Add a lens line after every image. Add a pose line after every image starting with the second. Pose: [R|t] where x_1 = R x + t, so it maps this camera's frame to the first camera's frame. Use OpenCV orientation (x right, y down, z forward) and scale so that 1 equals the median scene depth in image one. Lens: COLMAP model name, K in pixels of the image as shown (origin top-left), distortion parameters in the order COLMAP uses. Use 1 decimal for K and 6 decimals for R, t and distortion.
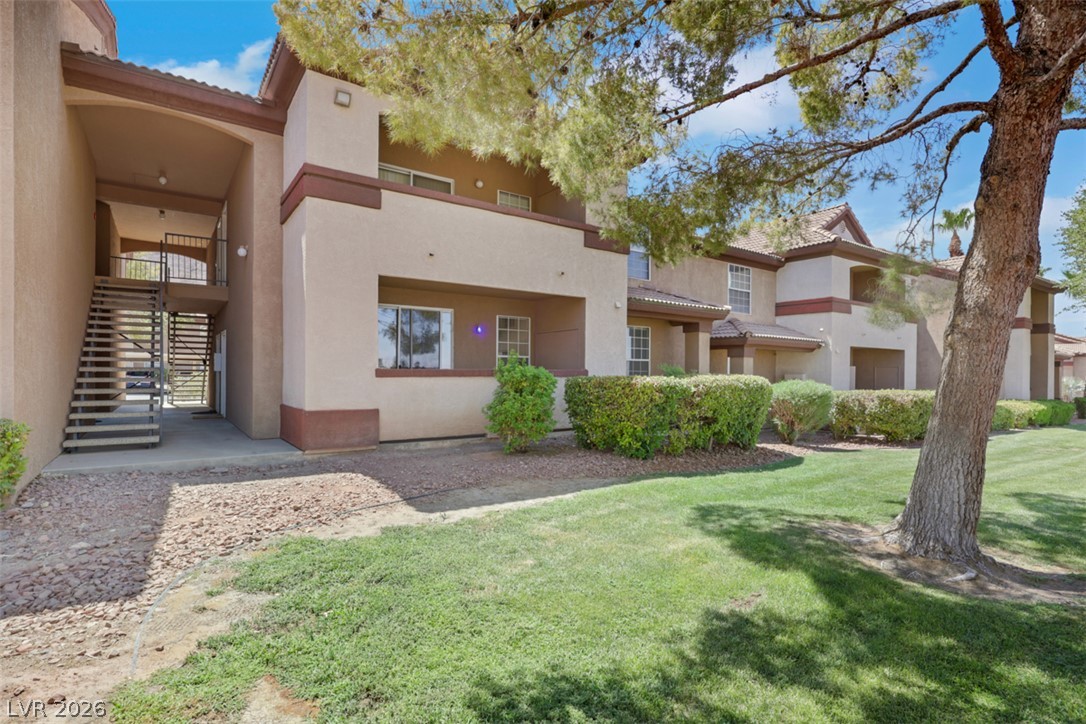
lens RADIAL K [[533.5, 0, 542.7], [0, 533.5, 370.6], [0, 0, 1]] dist [-0.000803, -0.000153]
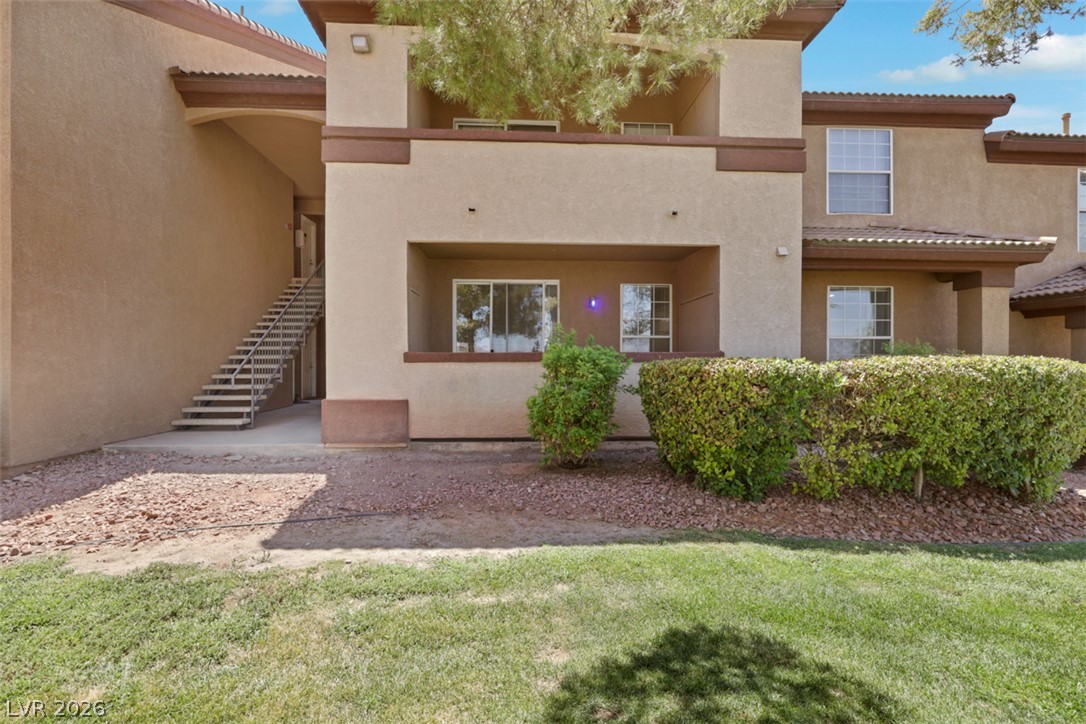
lens RADIAL K [[533.5, 0, 543.4], [0, 533.5, 359.8], [0, 0, 1]] dist [-0.000803, -0.000153]
pose [[0.847936, -0.008080, -0.530037, 0.309476], [0.006579, 0.999967, -0.004718, 0.013187], [0.530058, 0.000514, 0.847961, 0.381189]]
